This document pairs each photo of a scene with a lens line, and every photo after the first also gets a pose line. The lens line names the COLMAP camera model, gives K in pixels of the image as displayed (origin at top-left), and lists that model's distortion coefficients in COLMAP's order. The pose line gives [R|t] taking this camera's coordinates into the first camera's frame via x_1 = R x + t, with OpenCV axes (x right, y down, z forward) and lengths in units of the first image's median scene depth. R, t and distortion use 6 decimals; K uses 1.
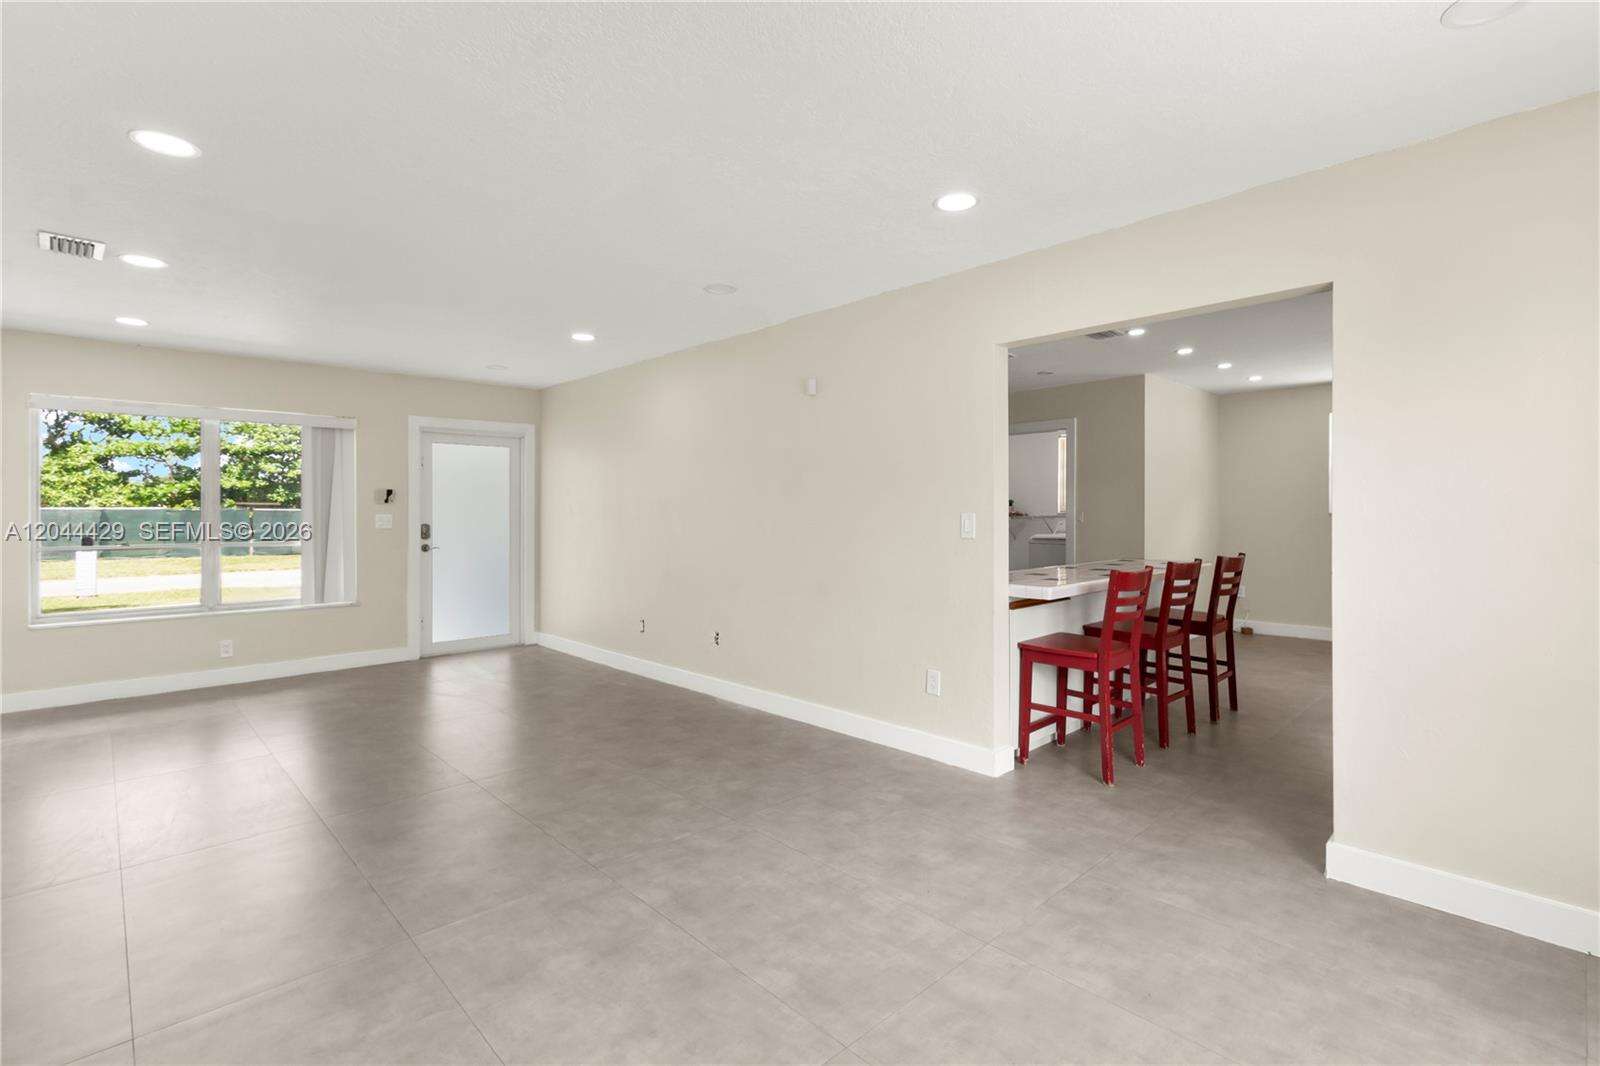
lens RADIAL K [[746.9, 0, 811.9], [0, 746.9, 510.8], [0, 0, 1]] dist [0.011021, -0.000018]
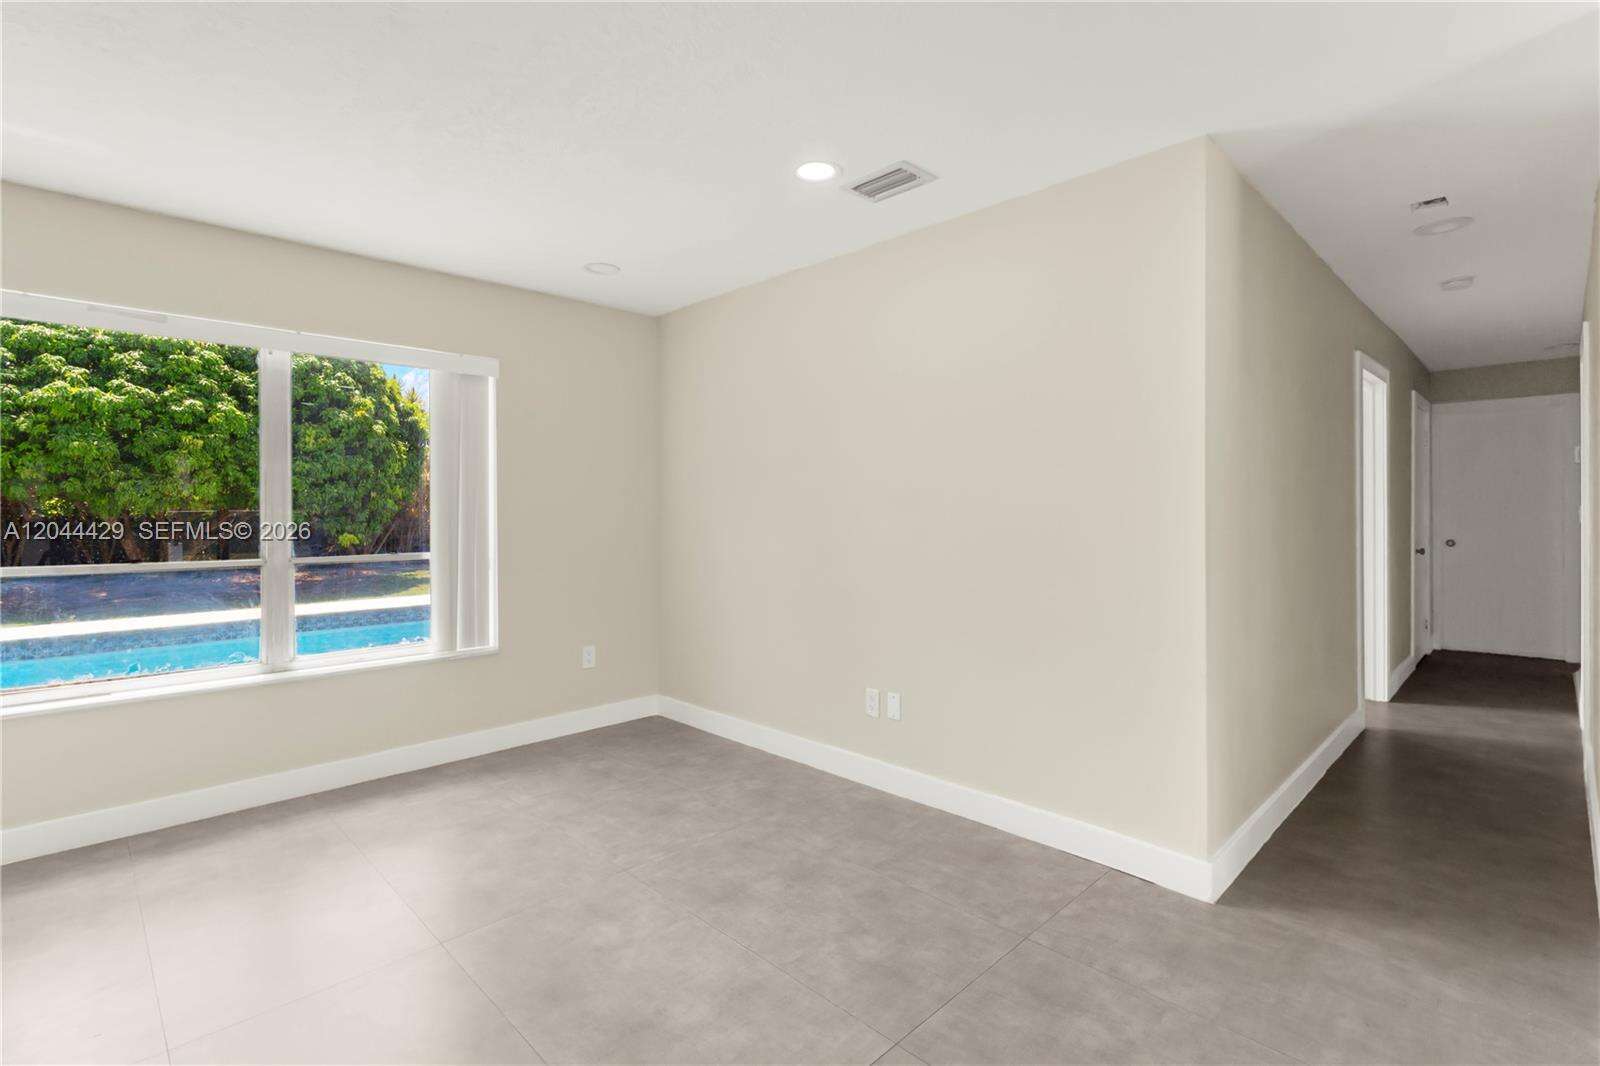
lens RADIAL K [[744.9, 0, 812.1], [0, 744.9, 522.8], [0, 0, 1]] dist [0.001207, -0.000078]
pose [[-0.999471, -0.000205, -0.032523, -0.171860], [-0.000858, 0.999798, 0.020068, 0.000215], [0.032513, 0.020085, -0.999269, 0.728176]]
